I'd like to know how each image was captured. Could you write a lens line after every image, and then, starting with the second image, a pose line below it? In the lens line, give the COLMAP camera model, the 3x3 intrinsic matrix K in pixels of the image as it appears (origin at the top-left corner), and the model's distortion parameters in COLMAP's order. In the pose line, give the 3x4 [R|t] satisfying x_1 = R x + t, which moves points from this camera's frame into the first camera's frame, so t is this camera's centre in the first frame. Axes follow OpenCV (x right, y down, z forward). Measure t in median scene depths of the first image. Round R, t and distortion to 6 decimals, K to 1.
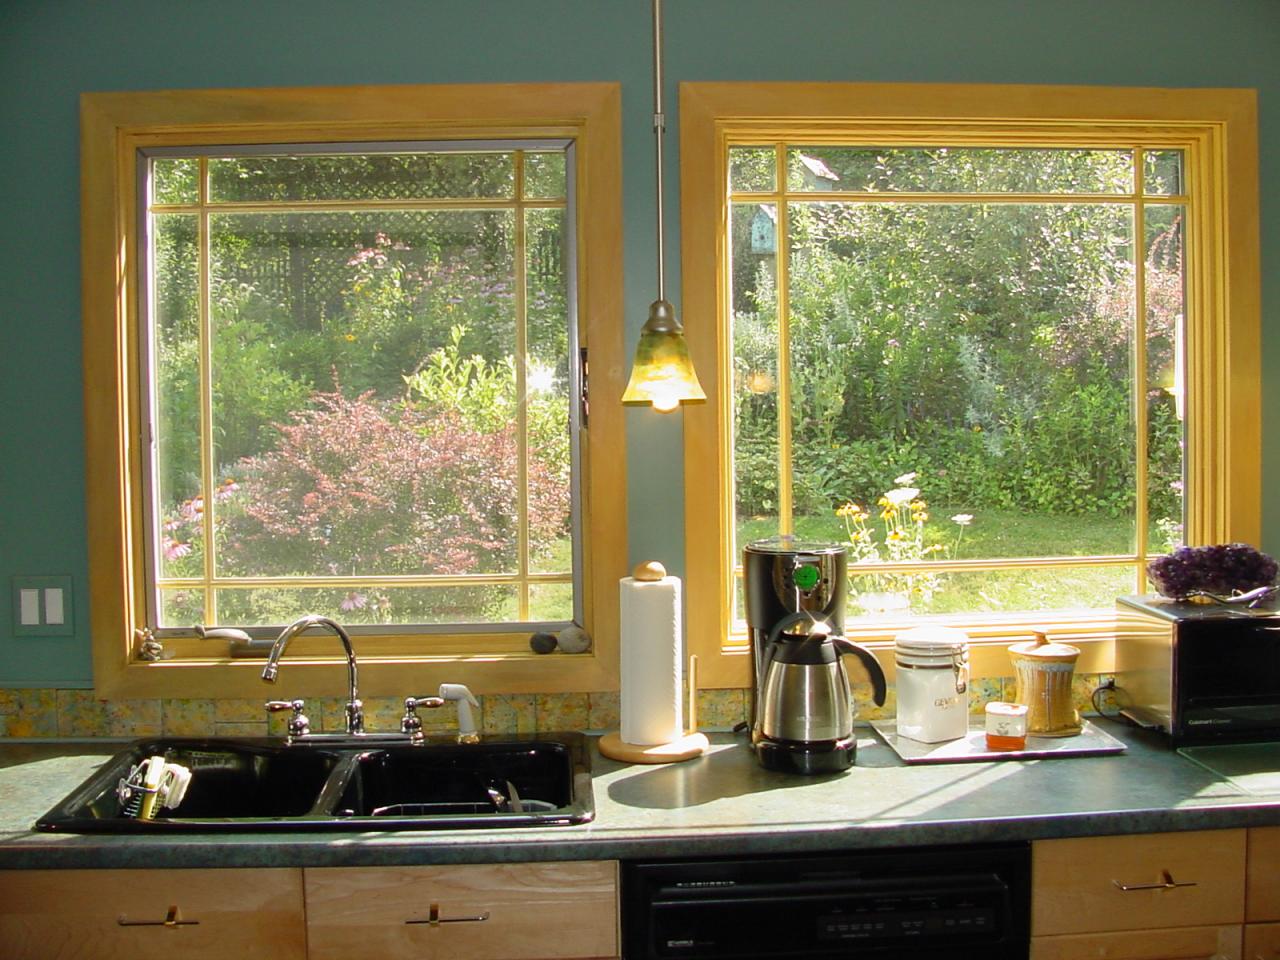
lens RADIAL K [[1480.3, 0, 642.6], [0, 1480.3, 473.1], [0, 0, 1]] dist [-0.176698, 0.000000]
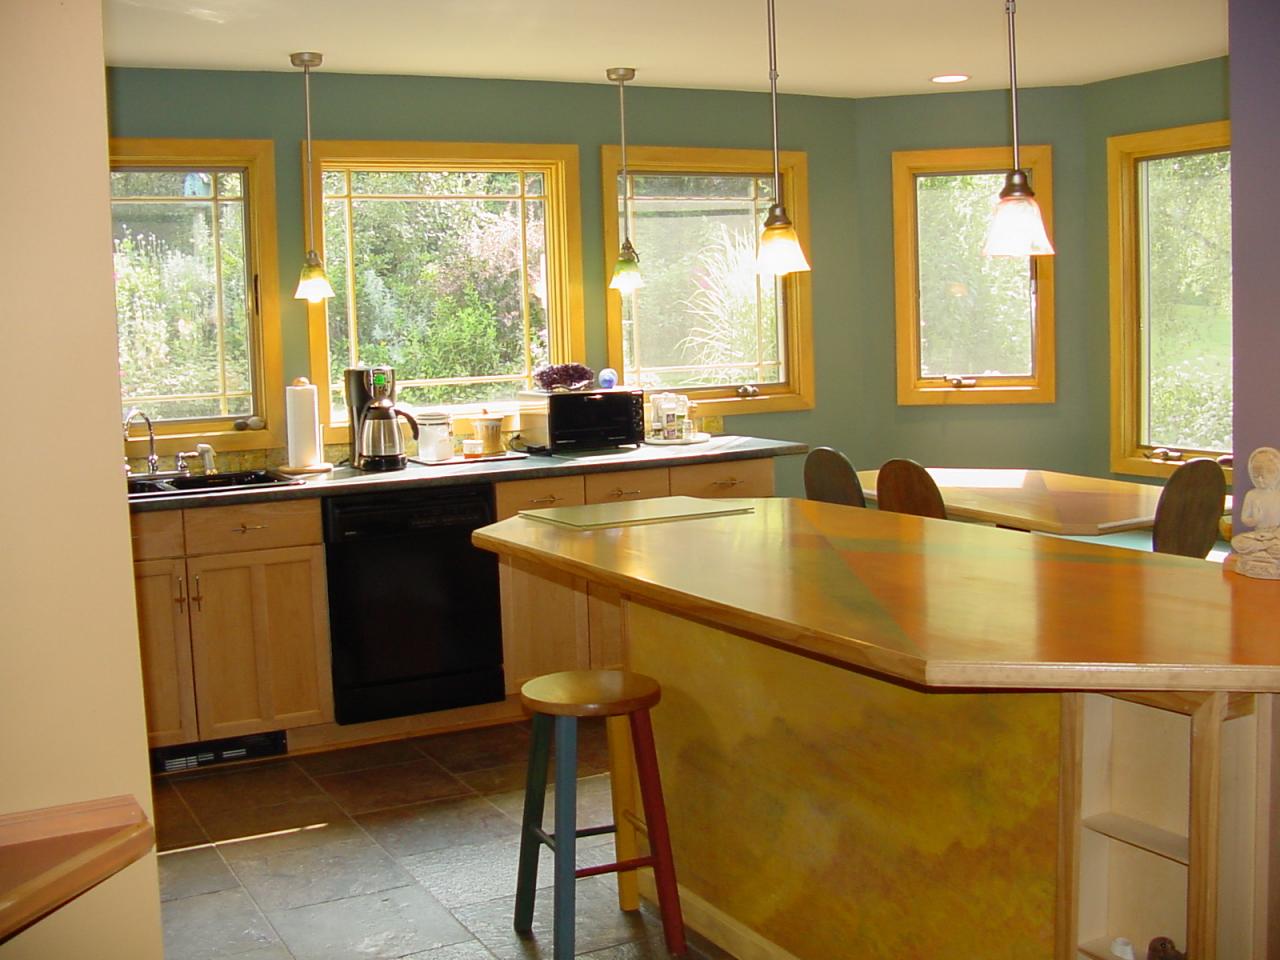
lens RADIAL K [[1480.3, 0, 640.6], [0, 1480.3, 481.6], [0, 0, 1]] dist [-0.176698, 0.000000]
pose [[0.907451, -0.059271, 0.415957, -0.400674], [0.040322, 0.997715, 0.054203, 0.107306], [-0.418219, -0.032415, 0.907767, -0.991775]]
